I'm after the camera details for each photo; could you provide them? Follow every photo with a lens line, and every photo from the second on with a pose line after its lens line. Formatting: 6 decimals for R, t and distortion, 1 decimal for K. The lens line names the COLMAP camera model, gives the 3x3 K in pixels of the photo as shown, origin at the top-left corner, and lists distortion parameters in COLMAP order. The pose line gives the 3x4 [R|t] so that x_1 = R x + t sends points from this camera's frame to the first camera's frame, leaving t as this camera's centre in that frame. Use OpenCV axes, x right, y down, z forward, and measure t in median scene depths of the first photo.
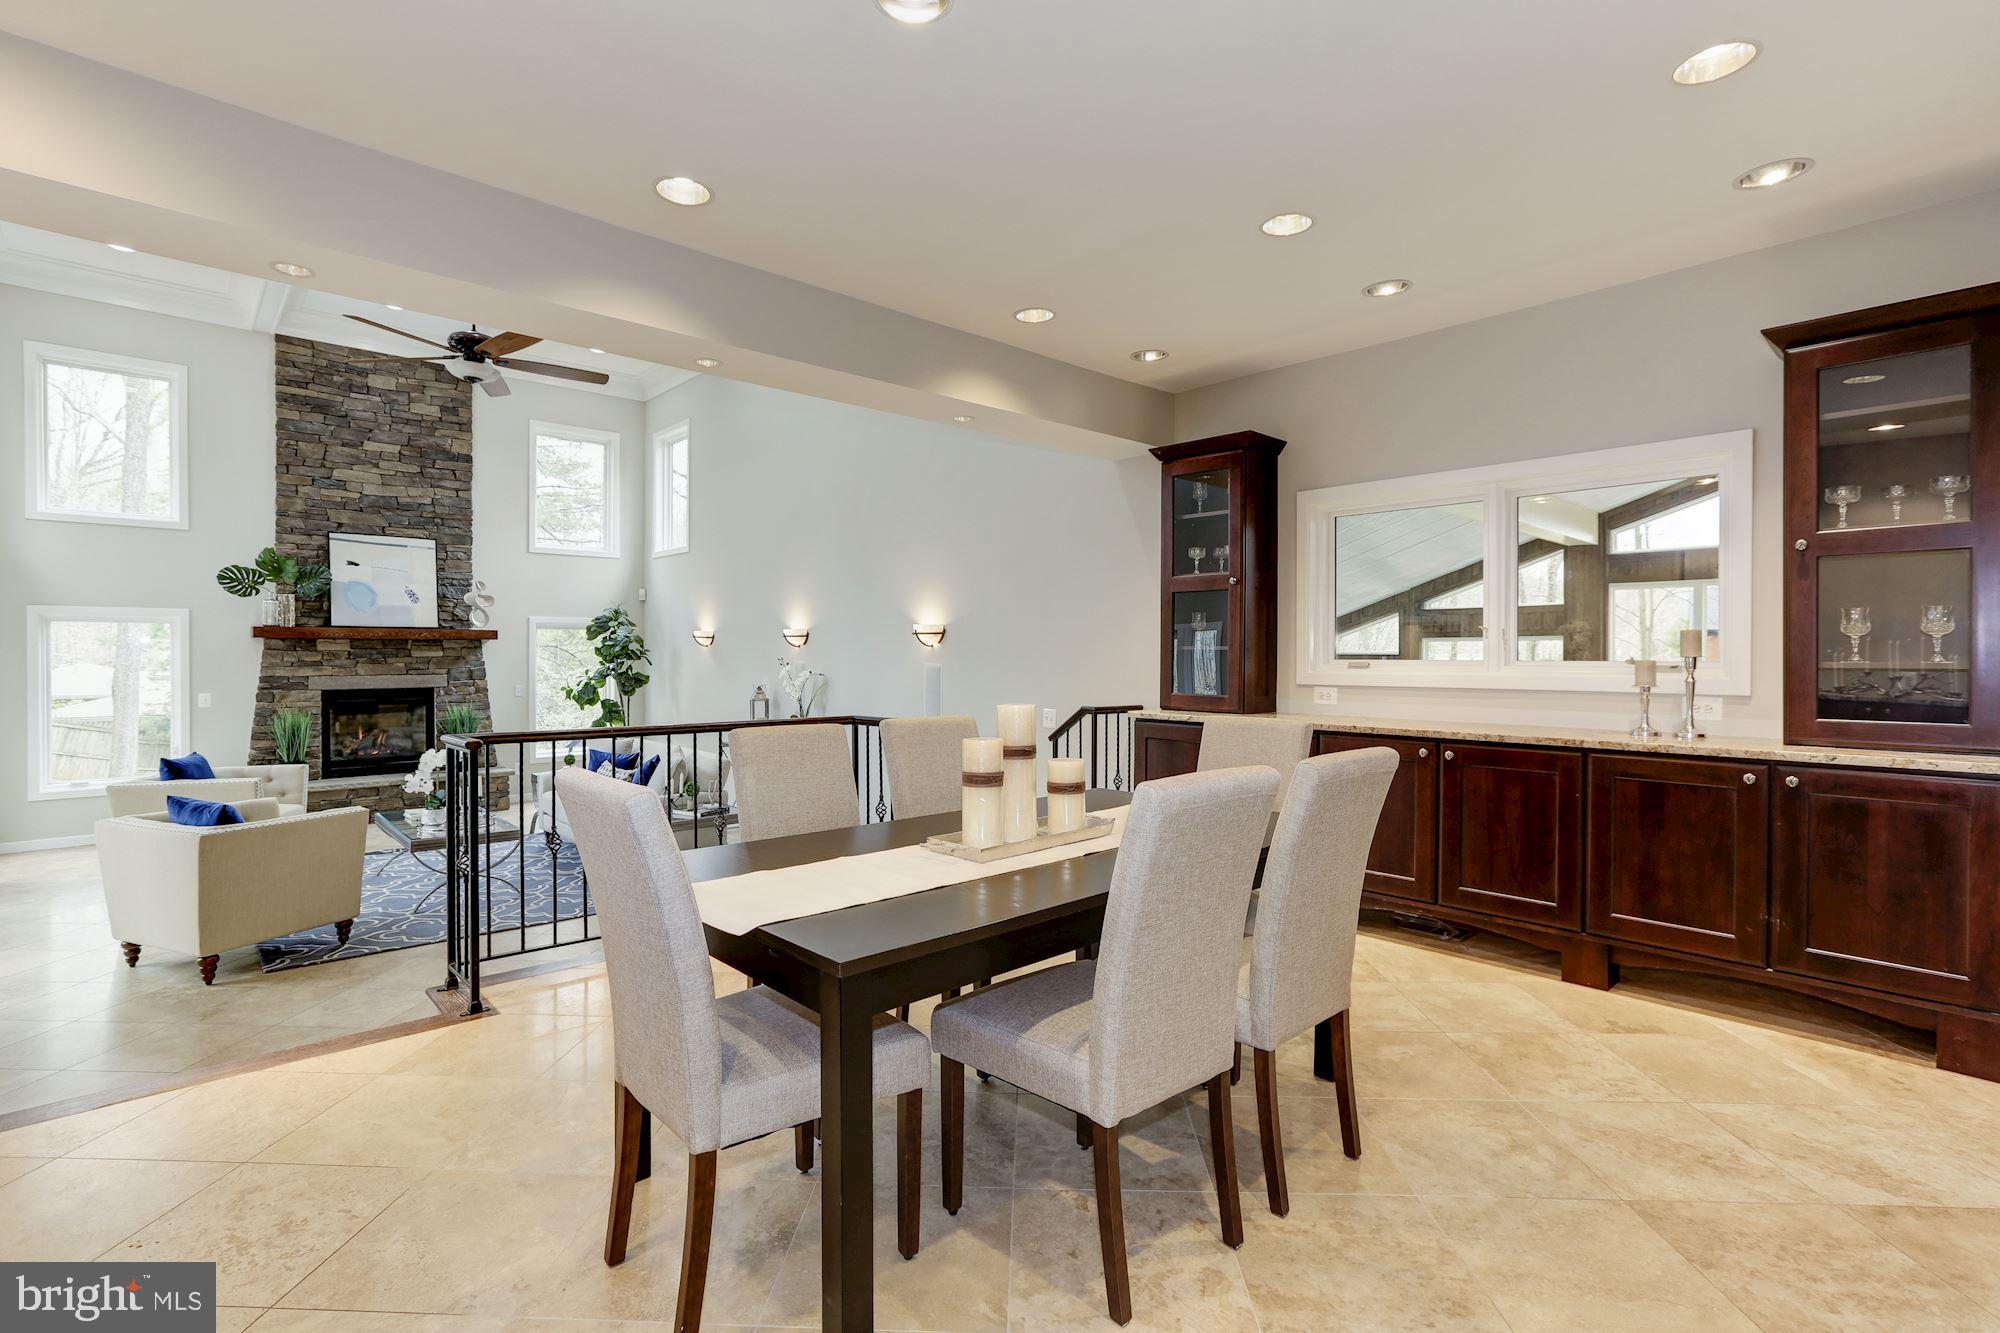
lens RADIAL K [[913.9, 0, 1003.9], [0, 913.9, 657.0], [0, 0, 1]] dist [-0.036944, 0.018896]
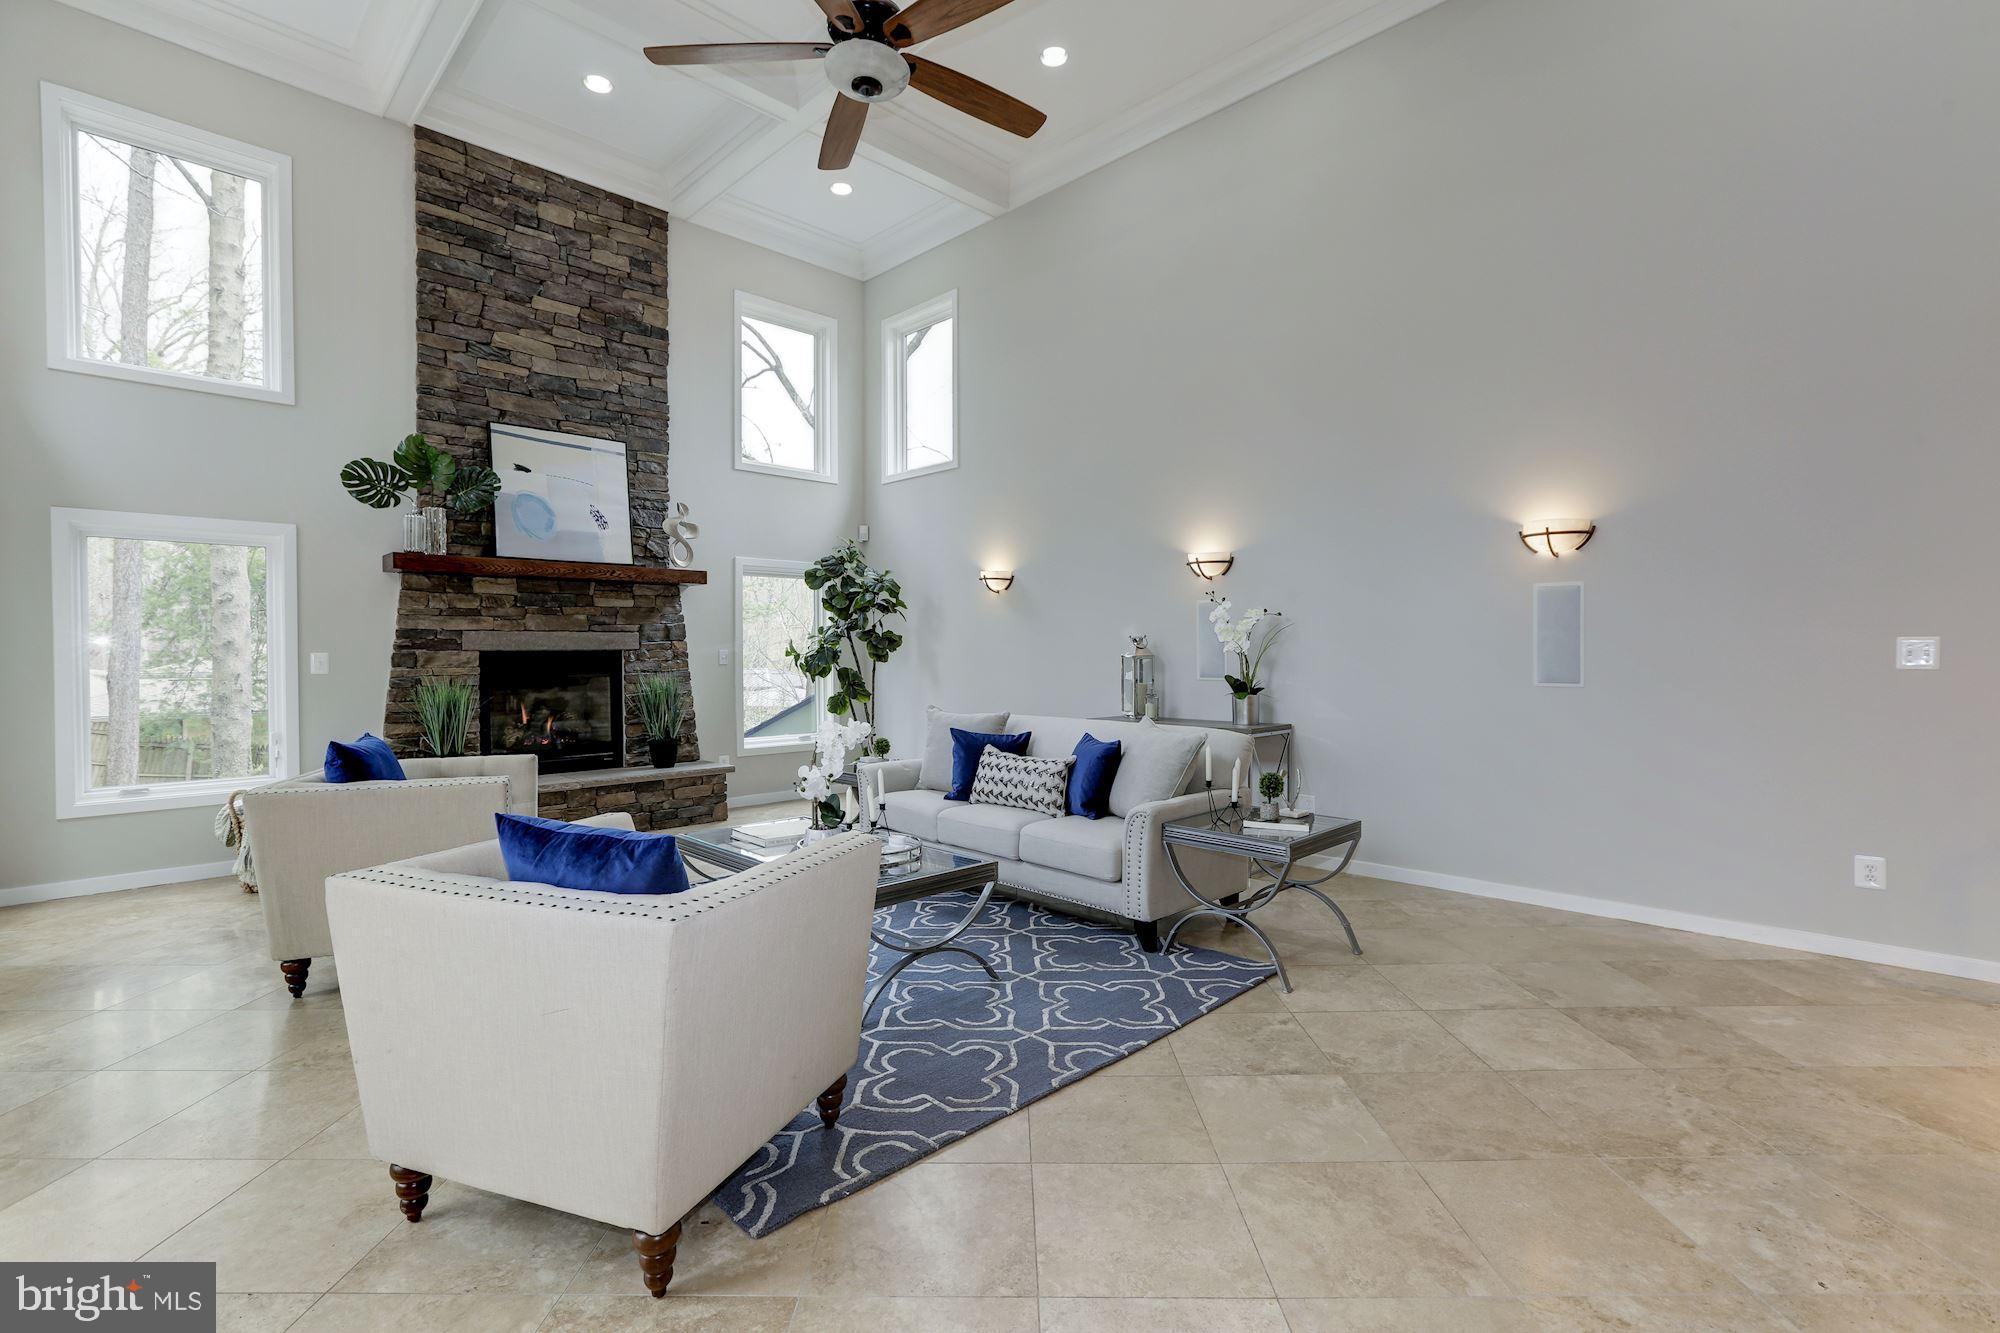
lens RADIAL K [[899.0, 0, 1025.1], [0, 899.0, 657.5], [0, 0, 1]] dist [-0.033594, 0.014616]
pose [[0.999129, -0.007256, 0.041102, -0.366507], [0.007104, 0.999967, 0.003841, 0.041908], [-0.041129, -0.003545, 0.999148, 0.300414]]
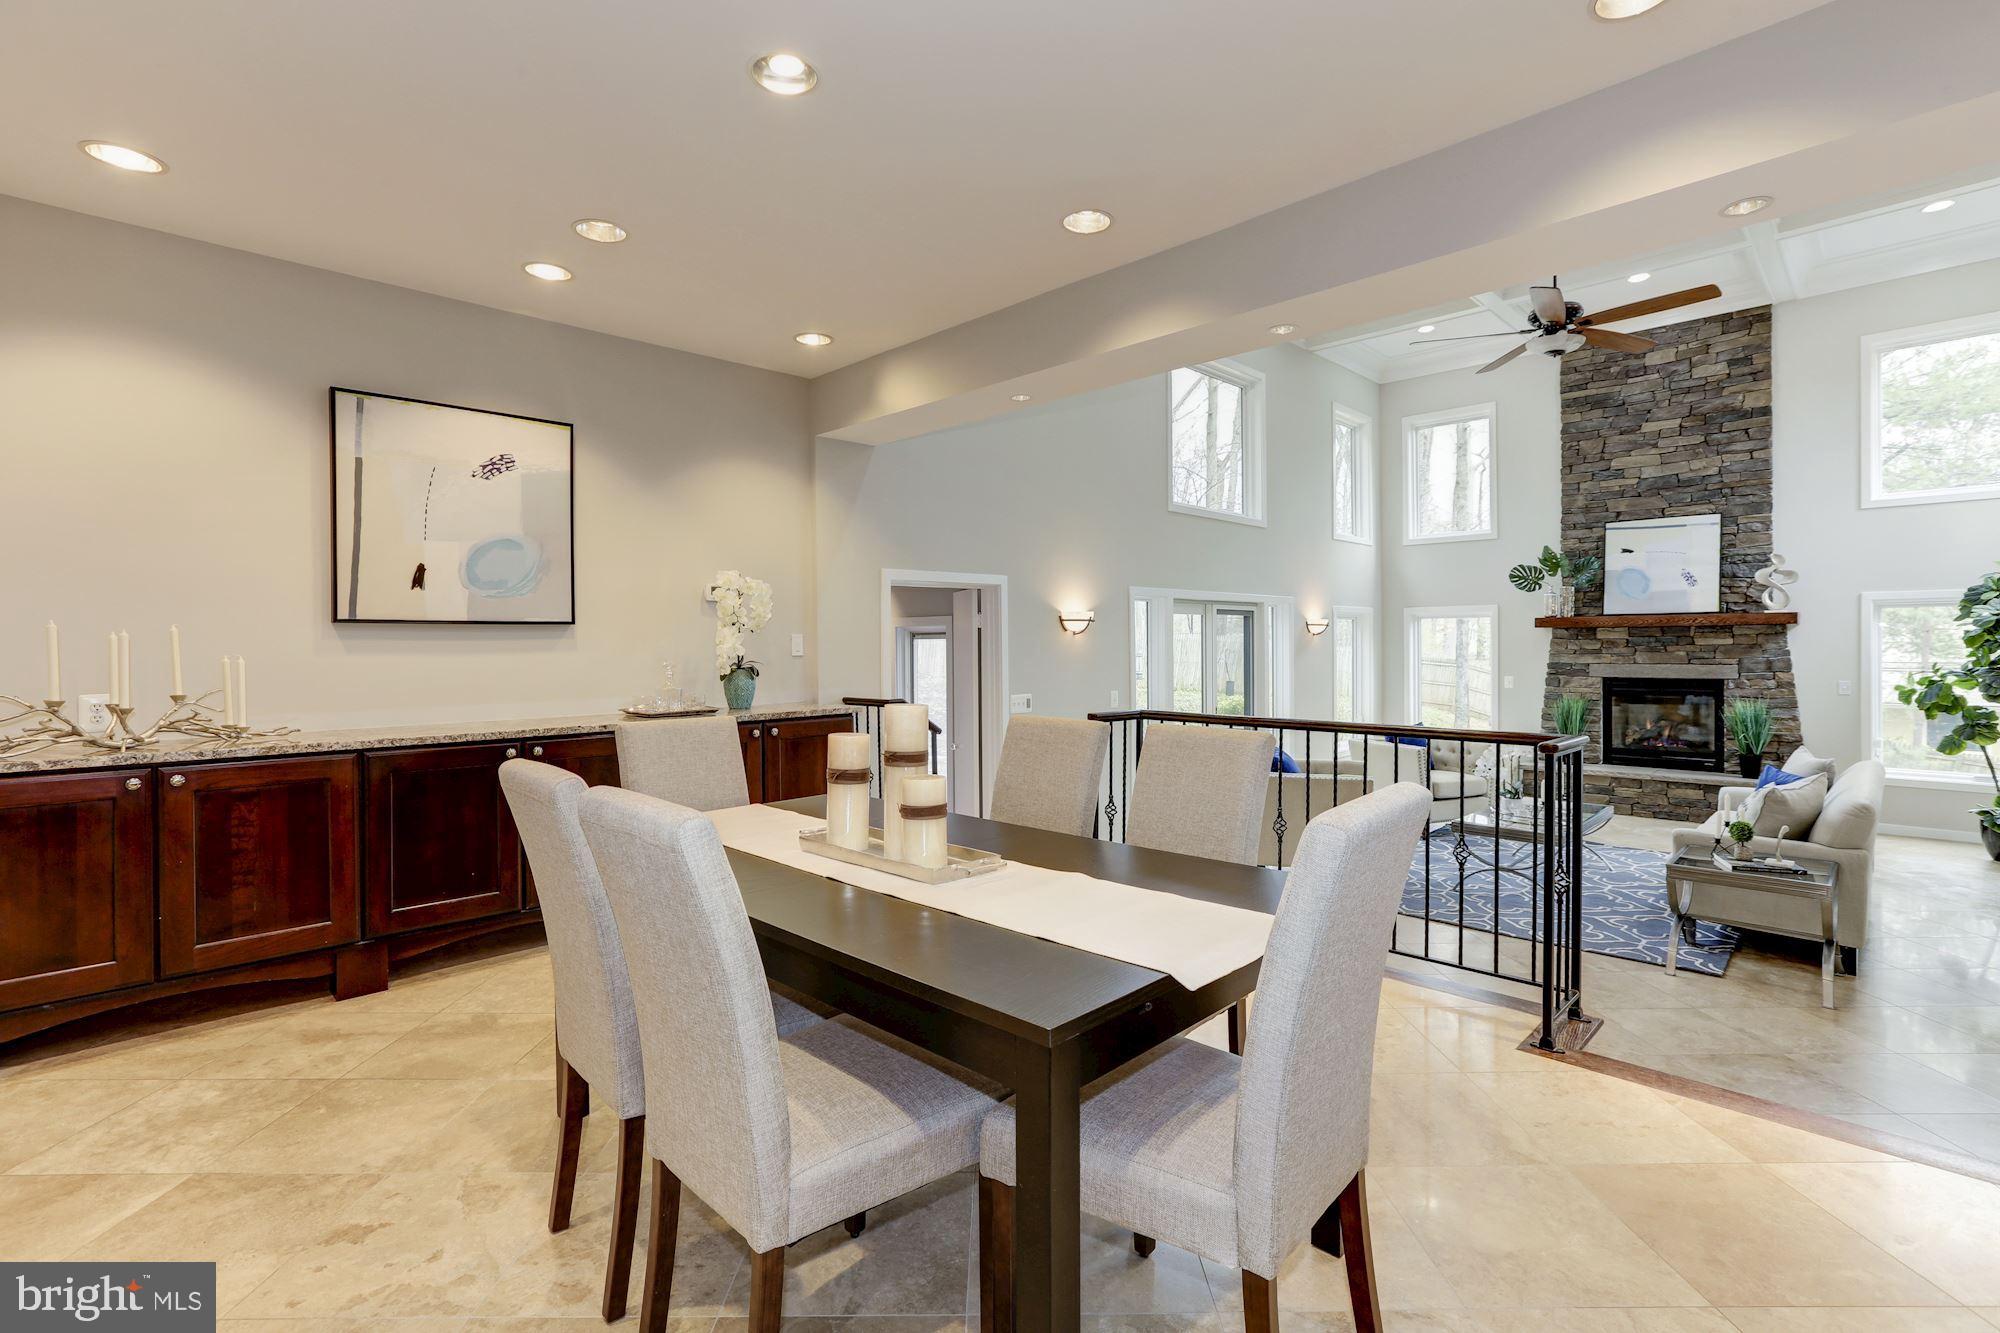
lens RADIAL K [[913.9, 0, 1003.9], [0, 913.9, 657.0], [0, 0, 1]] dist [-0.036944, 0.018896]
pose [[0.032402, 0.012462, -0.999397, 0.250362], [0.001142, 0.999921, 0.012506, -0.000084], [0.999474, -0.001546, 0.032385, 0.281548]]
